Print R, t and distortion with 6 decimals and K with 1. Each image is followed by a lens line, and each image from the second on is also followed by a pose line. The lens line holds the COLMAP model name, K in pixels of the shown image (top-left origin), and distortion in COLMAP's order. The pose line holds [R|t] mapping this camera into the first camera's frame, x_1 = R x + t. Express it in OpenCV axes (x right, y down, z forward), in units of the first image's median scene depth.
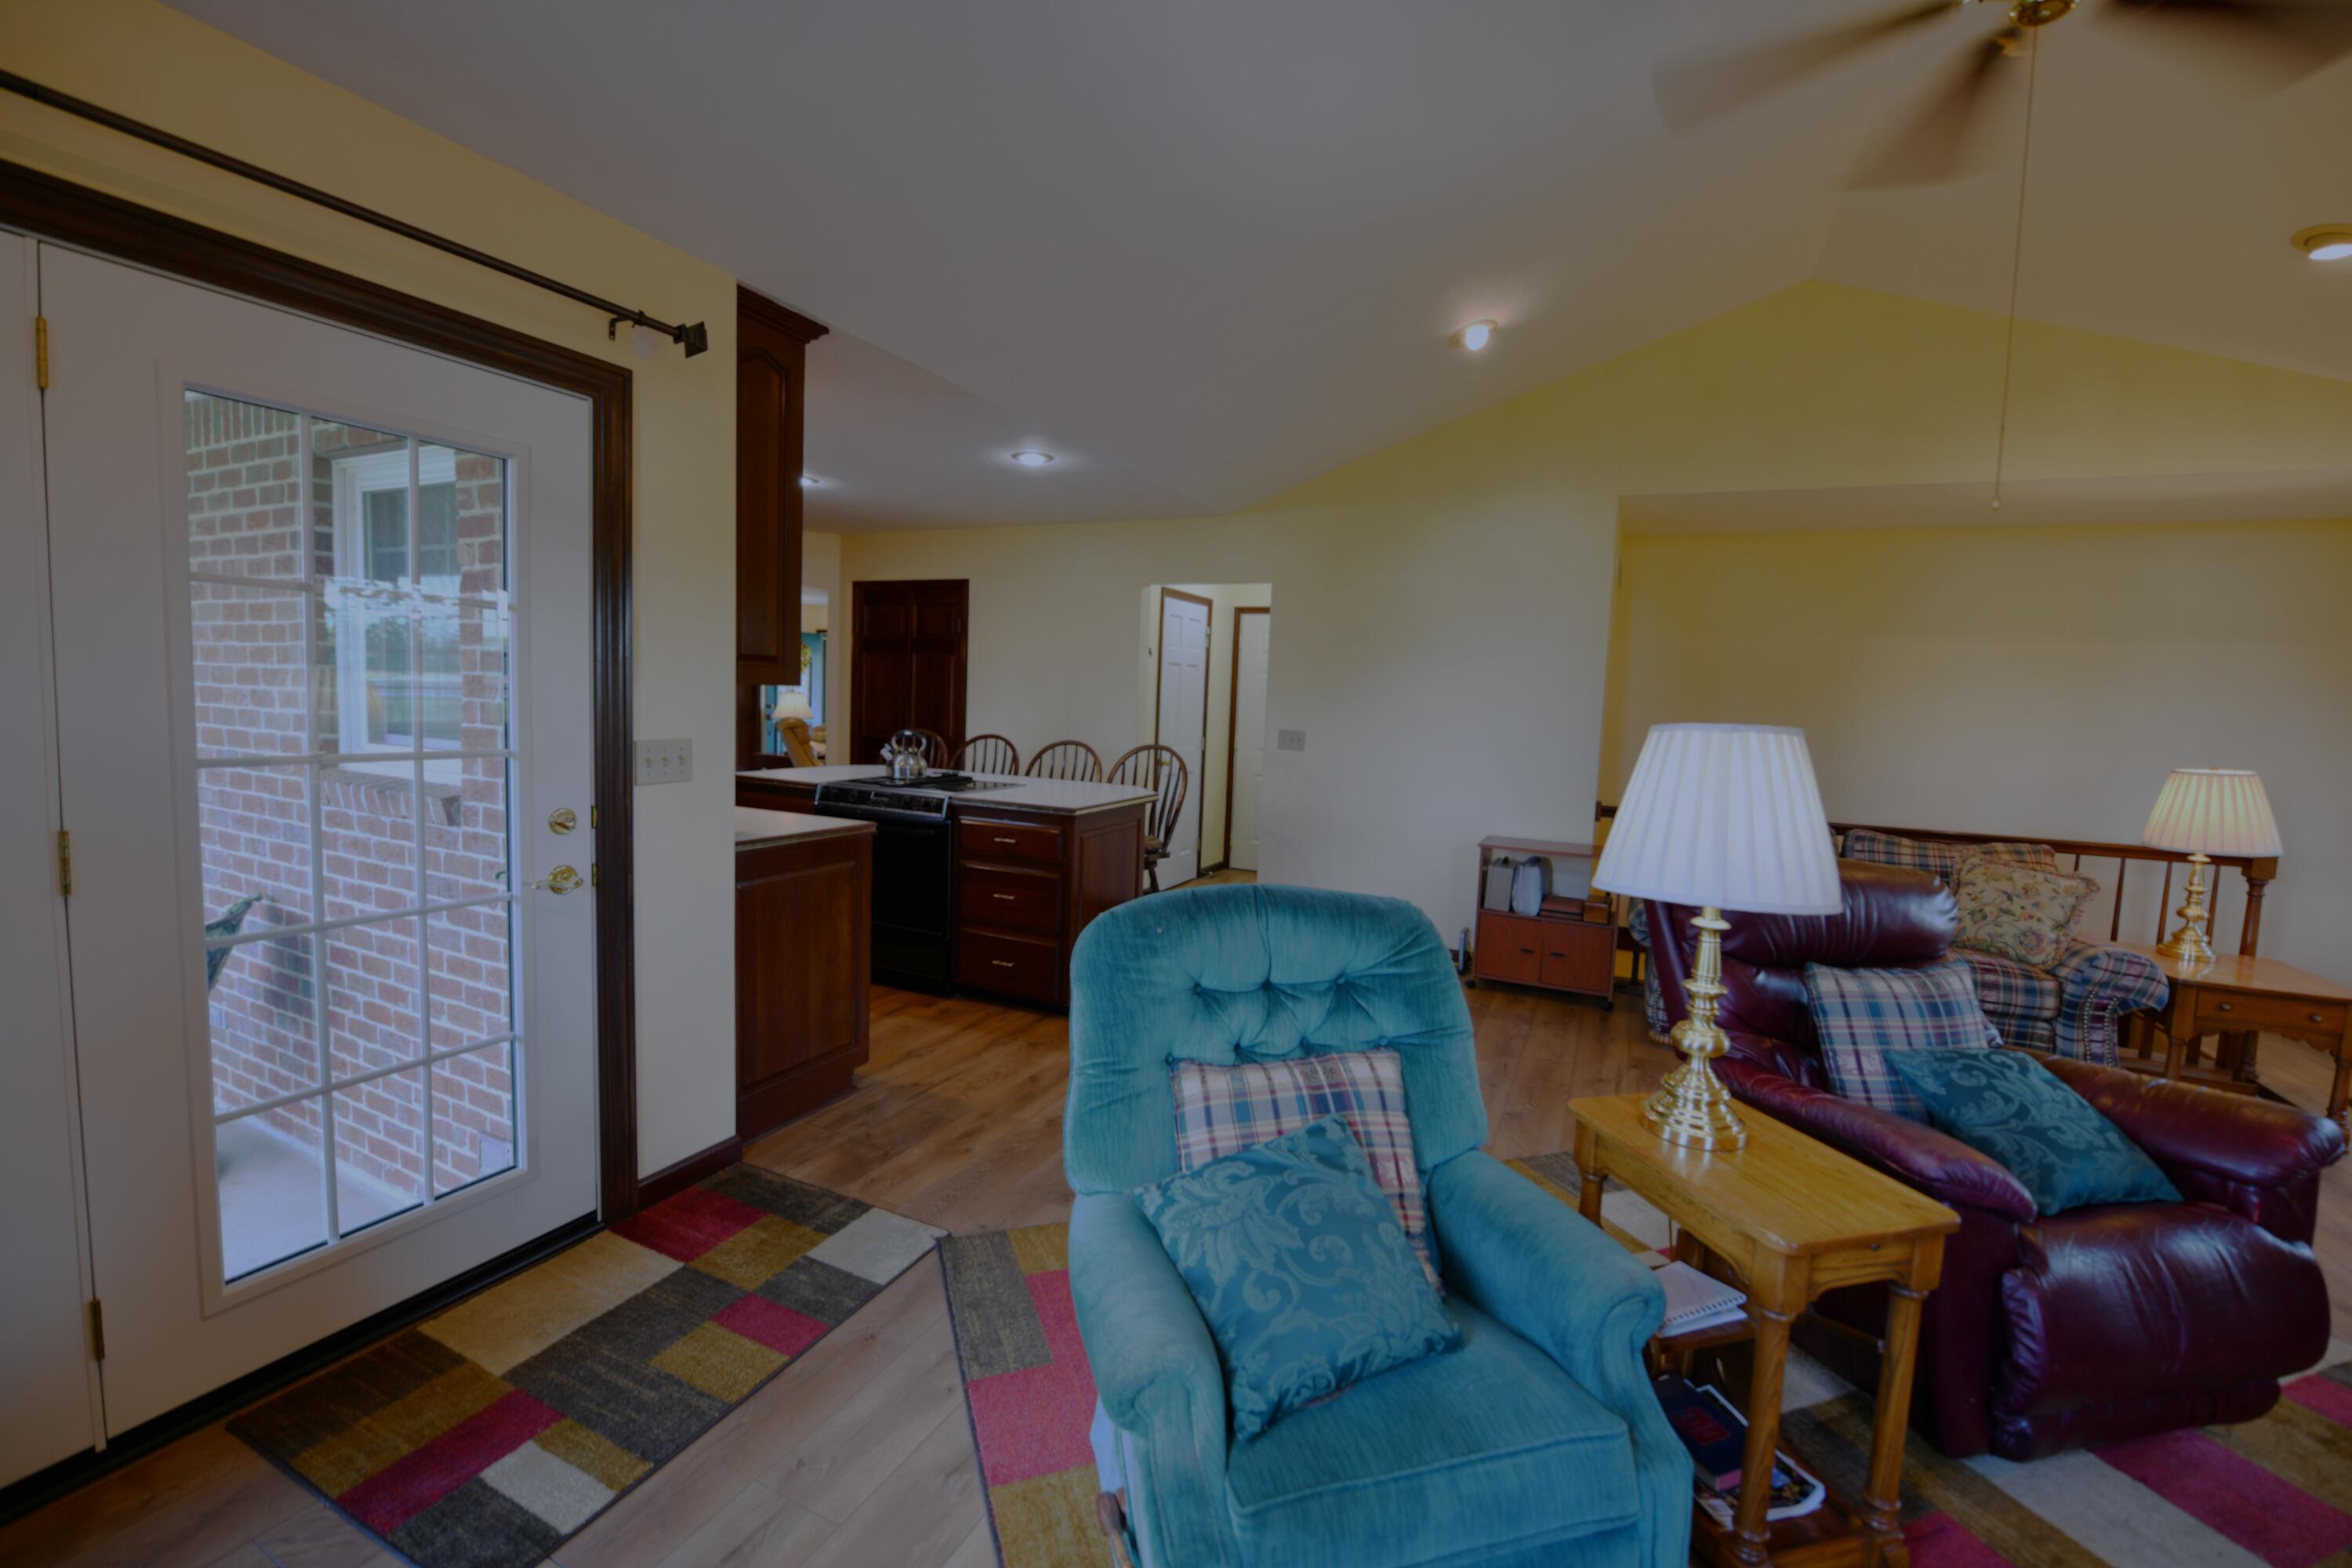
lens RADIAL K [[964.5, 0, 1168.5], [0, 964.5, 774.7], [0, 0, 1]] dist [-0.012364, -0.003799]
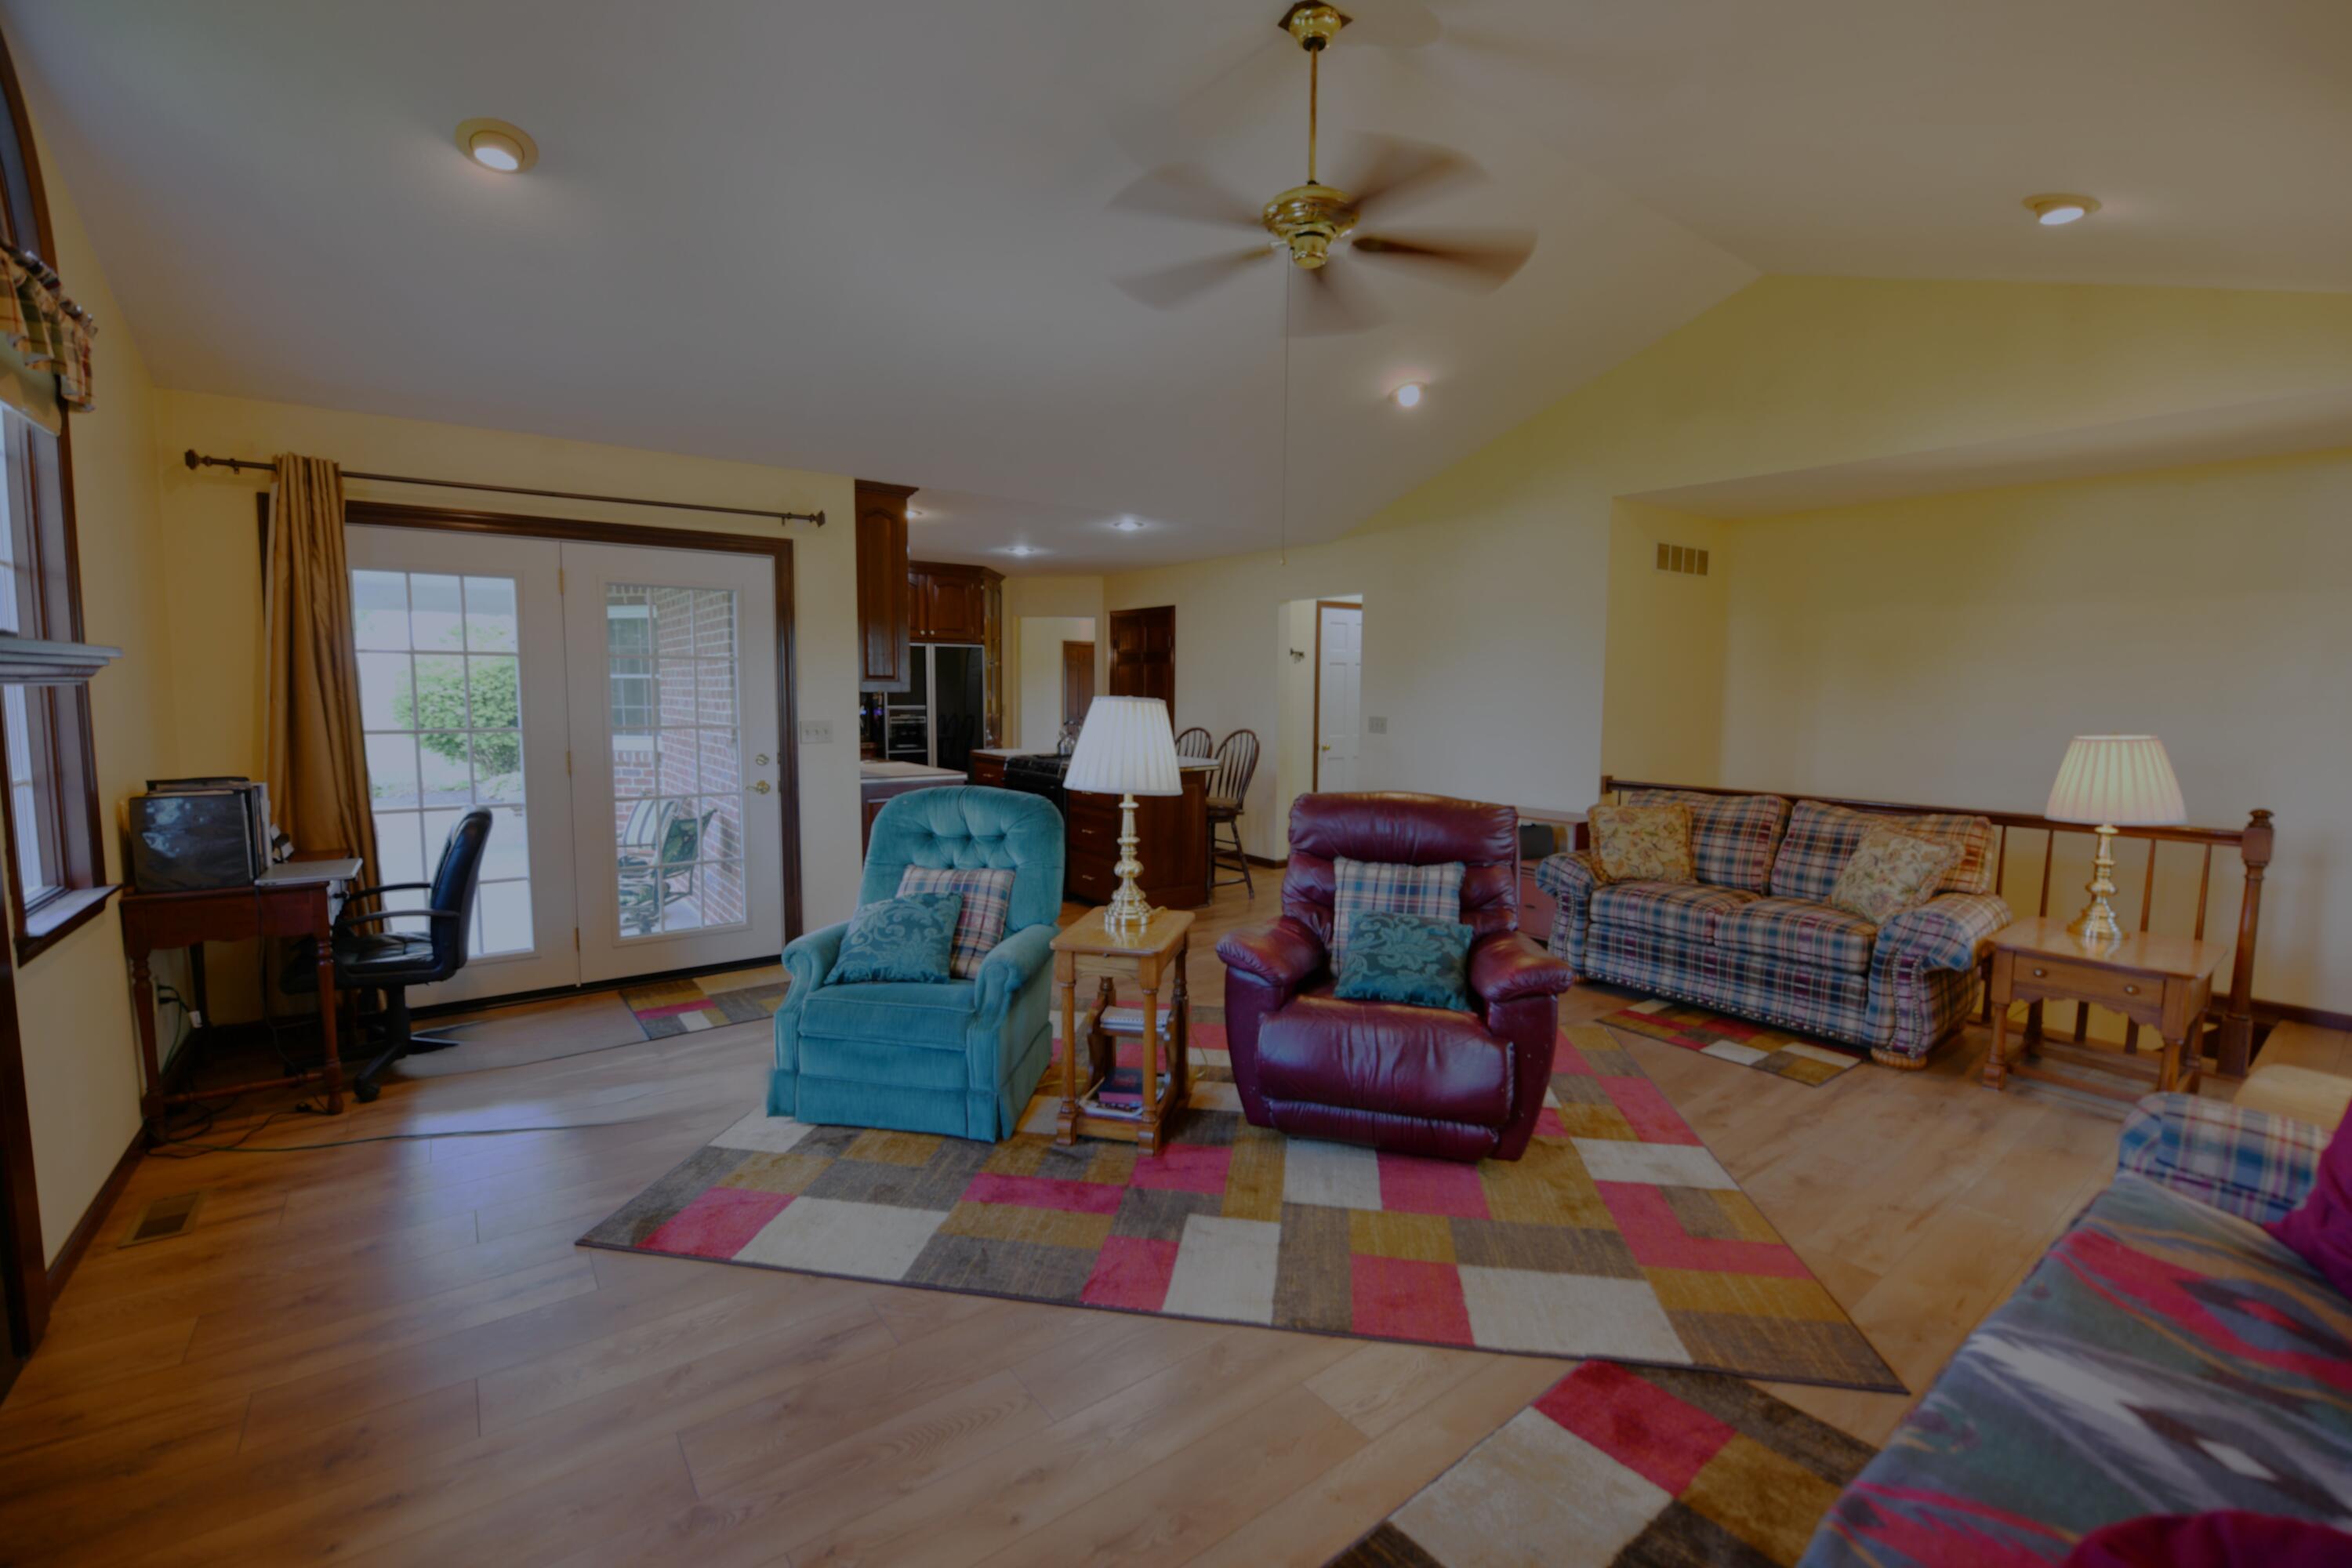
lens RADIAL K [[988.5, 0, 1167.6], [0, 988.5, 774.2], [0, 0, 1]] dist [-0.008106, -0.003784]
pose [[0.883924, 0.009526, -0.467533, 0.743102], [-0.012085, 0.999924, -0.002474, 0.048415], [0.467474, 0.007837, 0.883972, -0.315687]]
